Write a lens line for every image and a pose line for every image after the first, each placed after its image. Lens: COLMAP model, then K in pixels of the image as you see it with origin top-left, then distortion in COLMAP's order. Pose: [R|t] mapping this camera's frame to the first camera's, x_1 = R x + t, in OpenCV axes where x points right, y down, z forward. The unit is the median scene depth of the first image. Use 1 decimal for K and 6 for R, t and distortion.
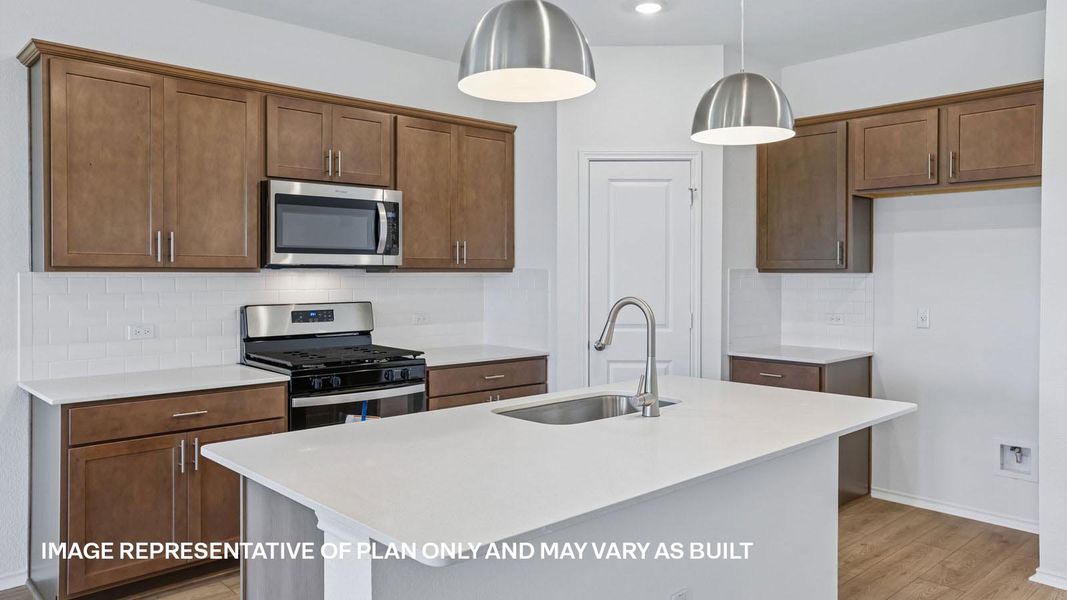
lens RADIAL K [[793.6, 0, 544.8], [0, 793.6, 298.3], [0, 0, 1]] dist [0.038011, -0.007504]
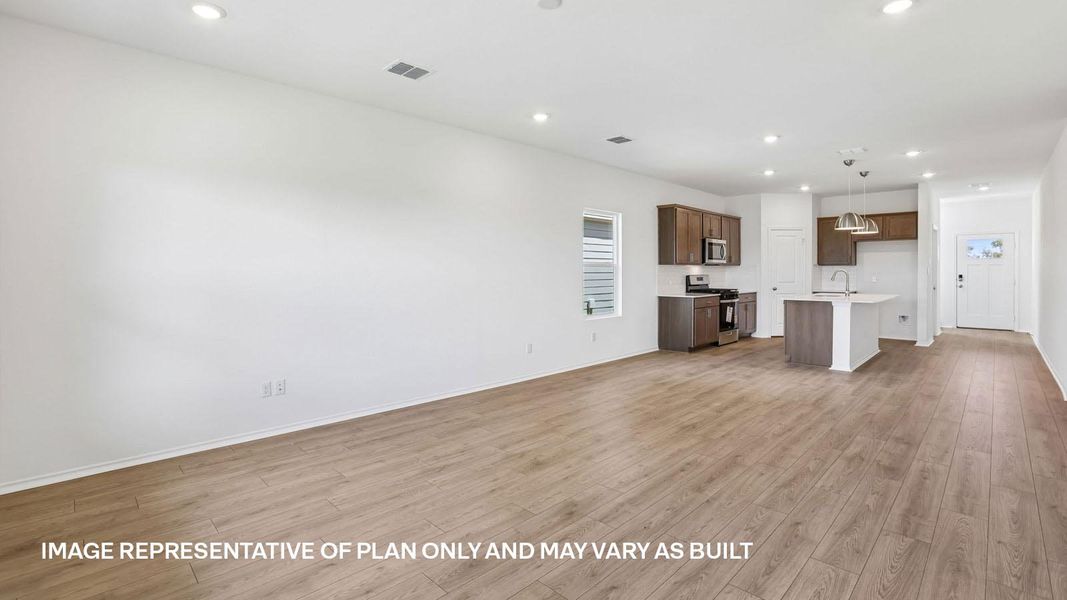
lens RADIAL K [[475.5, 0, 535.6], [0, 475.5, 296.4], [0, 0, 1]] dist [-0.016483, 0.001005]
pose [[0.999179, -0.008768, 0.039550, -1.086256], [0.008113, 0.999828, 0.016669, 0.058859], [-0.039689, -0.016335, 0.999079, -0.961297]]
